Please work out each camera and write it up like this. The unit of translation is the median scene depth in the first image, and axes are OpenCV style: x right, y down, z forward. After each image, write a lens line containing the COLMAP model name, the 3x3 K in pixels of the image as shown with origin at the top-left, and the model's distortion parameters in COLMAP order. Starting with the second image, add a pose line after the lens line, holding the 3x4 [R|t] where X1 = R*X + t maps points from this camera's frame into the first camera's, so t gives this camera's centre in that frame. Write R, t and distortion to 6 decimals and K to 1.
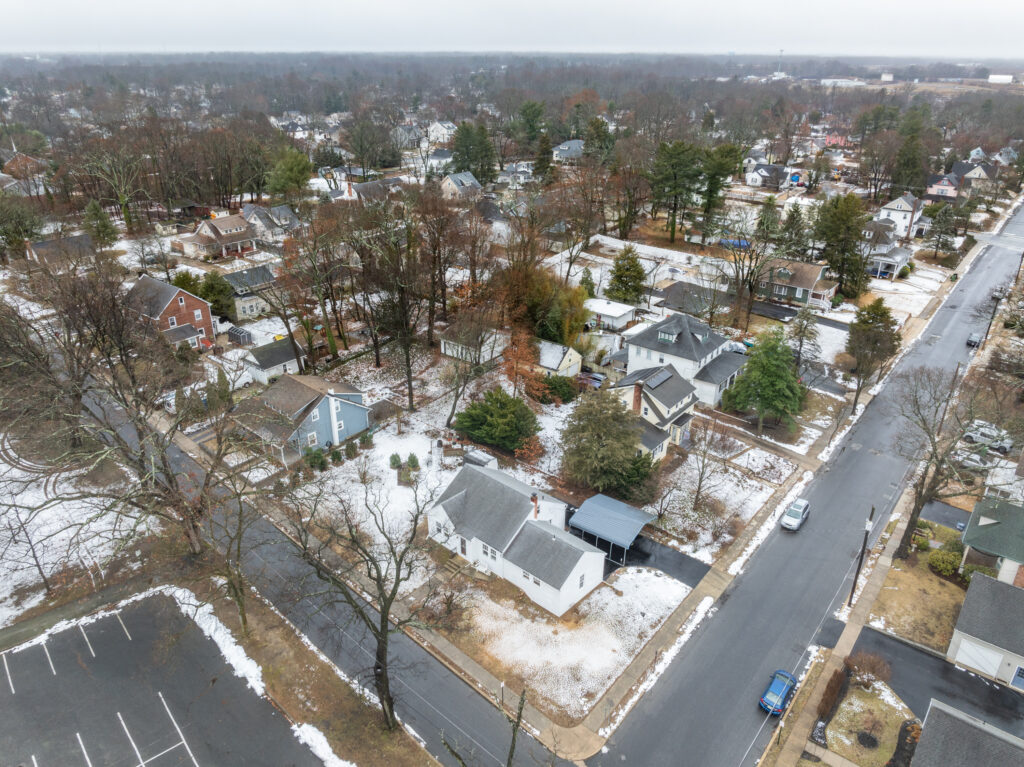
lens RADIAL K [[724.4, 0, 510.6], [0, 724.4, 384.2], [0, 0, 1]] dist [-0.029570, 0.016217]
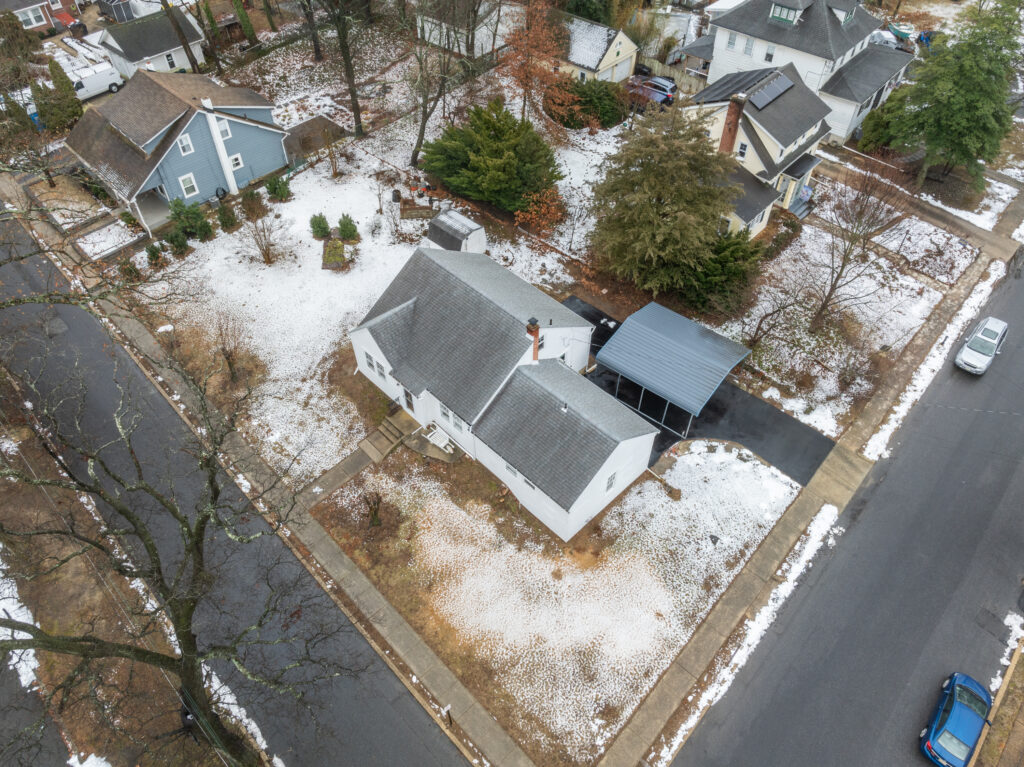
lens RADIAL K [[724.4, 0, 509.8], [0, 724.4, 386.4], [0, 0, 1]] dist [-0.029570, 0.016217]
pose [[0.998476, 0.037223, -0.040740, 0.034246], [-0.018711, 0.922875, 0.384645, -0.007699], [0.051915, -0.383296, 0.922165, 0.429541]]
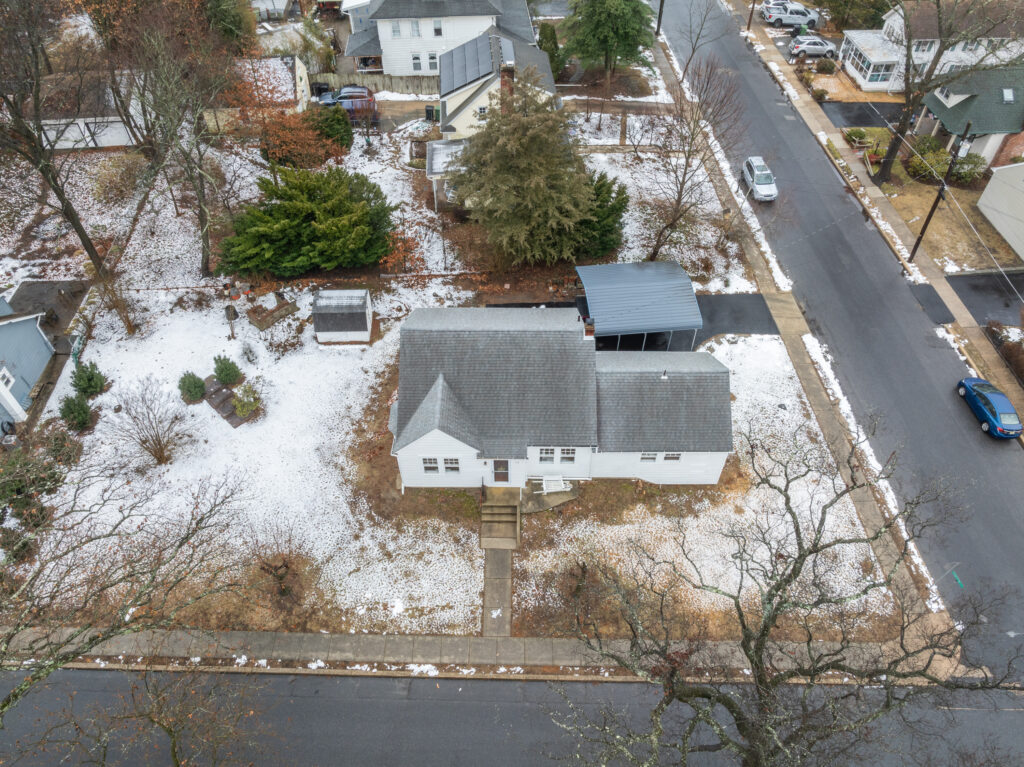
lens RADIAL K [[724.4, 0, 512.3], [0, 724.4, 386.6], [0, 0, 1]] dist [-0.029570, 0.016217]
pose [[0.737828, -0.505425, 0.447387, -0.237163], [0.291145, 0.836282, 0.464616, -0.061605], [-0.608970, -0.212552, 0.764184, 0.546922]]
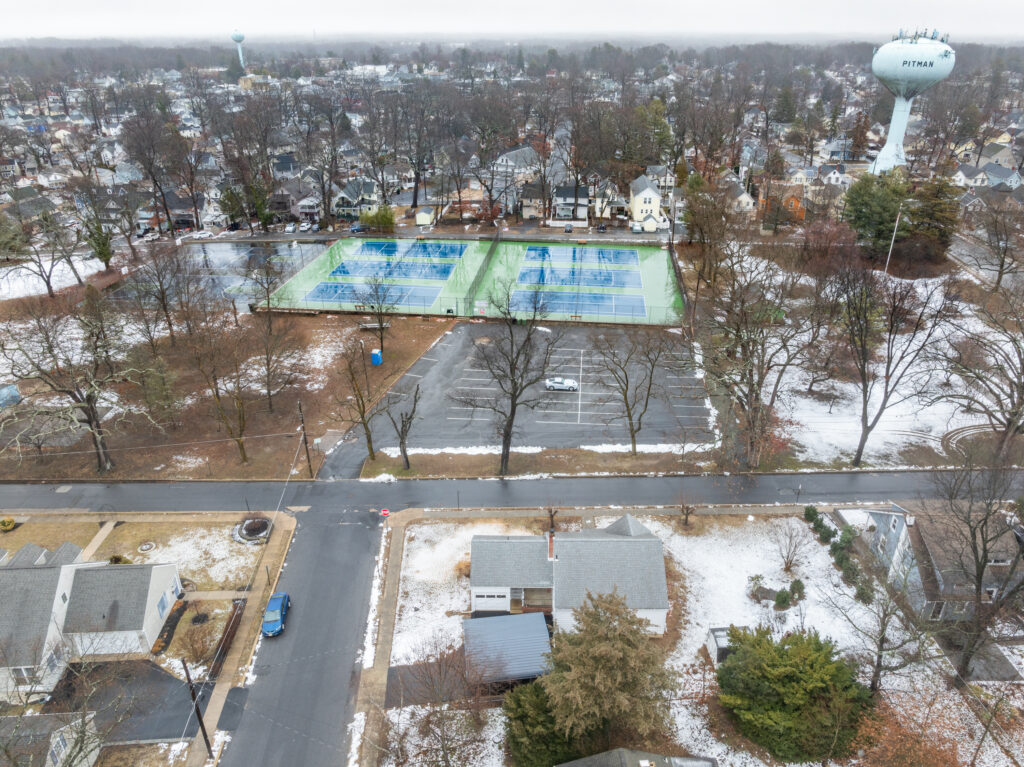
lens RADIAL K [[724.4, 0, 512.4], [0, 724.4, 379.8], [0, 0, 1]] dist [-0.029570, 0.016217]
pose [[-0.739137, 0.290215, -0.607826, 0.505620], [-0.290058, 0.677306, 0.676109, -0.516321], [0.607900, 0.676042, -0.416443, 1.077349]]
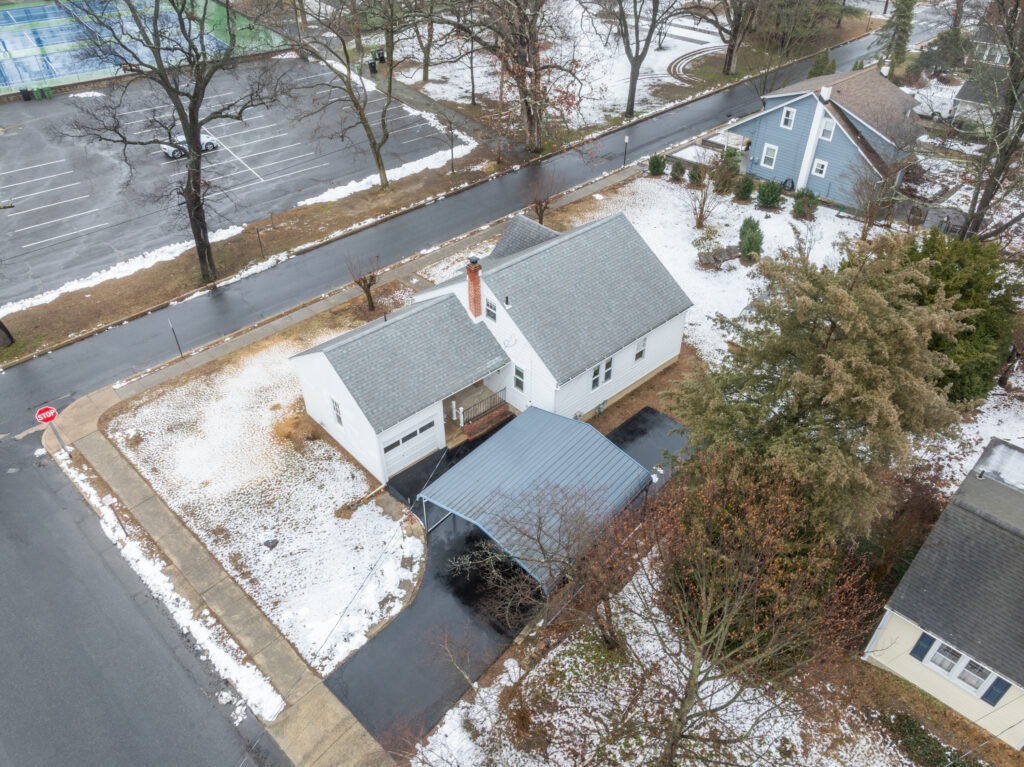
lens RADIAL K [[724.4, 0, 510.9], [0, 724.4, 382.8], [0, 0, 1]] dist [-0.029570, 0.016217]
pose [[-0.087459, 0.612873, -0.785327, 0.387985], [-0.419621, 0.692327, 0.587027, -0.065437], [0.903476, 0.380880, 0.196624, 0.846053]]
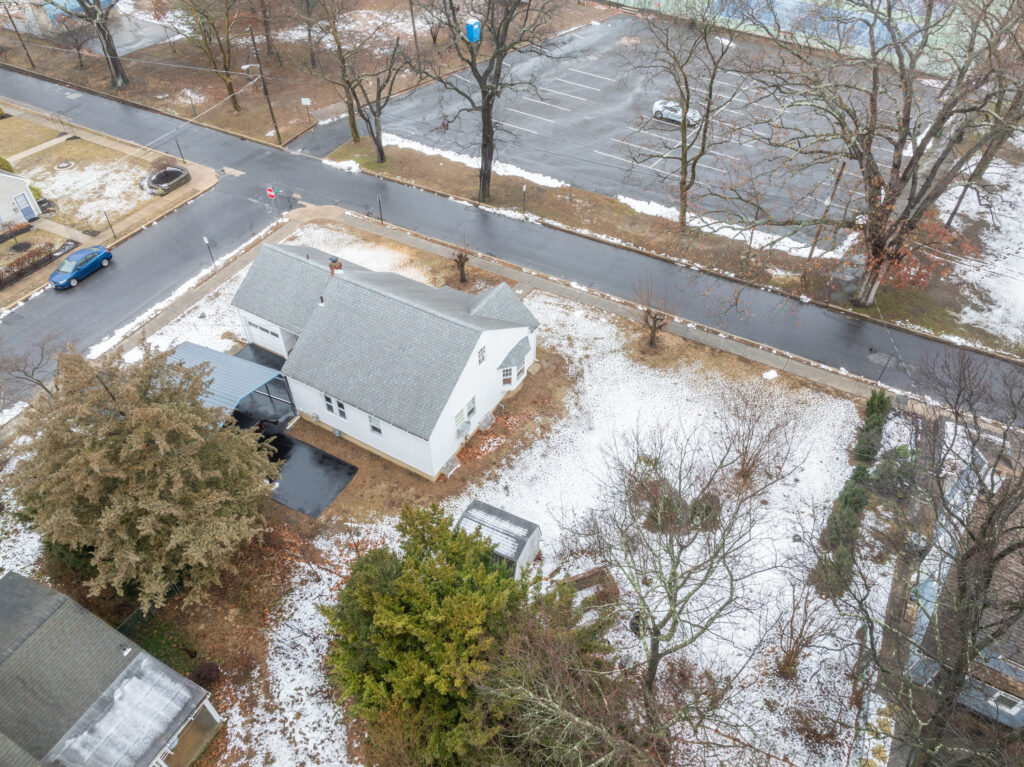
lens RADIAL K [[724.4, 0, 511.8], [0, 724.4, 383.7], [0, 0, 1]] dist [-0.029570, 0.016217]
pose [[-0.979159, 0.137475, -0.149494, -0.004604], [-0.089846, 0.366931, 0.925899, -0.305422], [0.182142, 0.920034, -0.346932, 1.154172]]
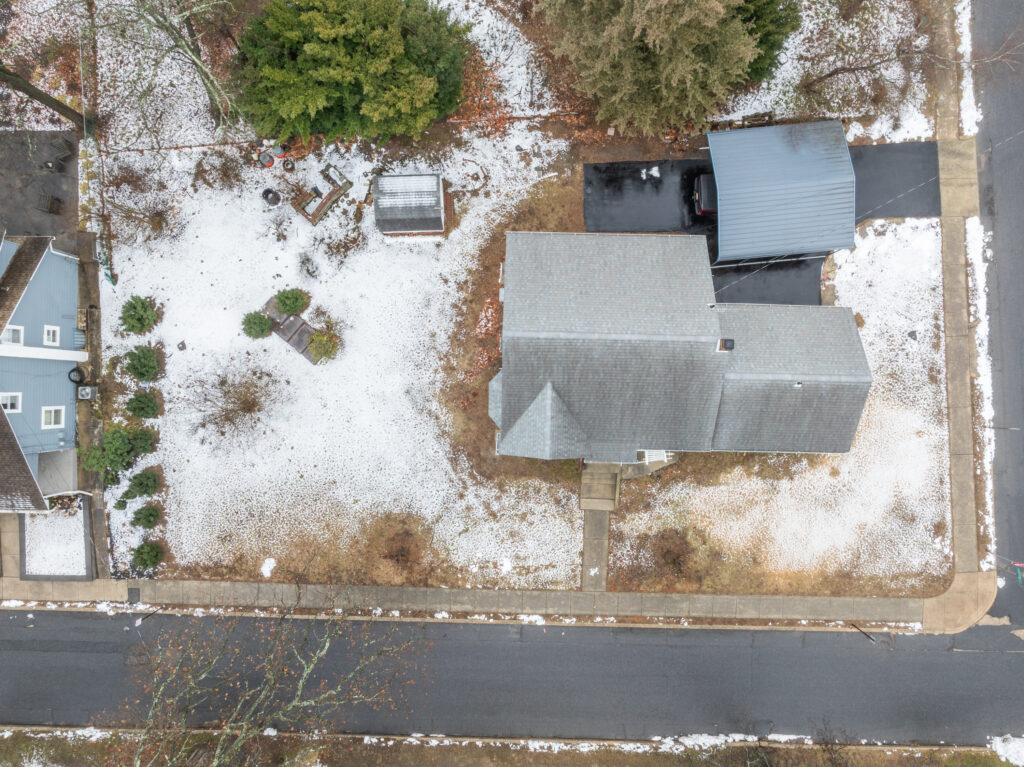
lens RADIAL K [[724.4, 0, 511.1], [0, 724.4, 383.9], [0, 0, 1]] dist [-0.029570, 0.016217]
pose [[0.750504, -0.660737, -0.013063, -0.068819], [0.293704, 0.315770, 0.902235, -0.248358], [-0.592015, -0.680967, 0.431048, 0.767168]]
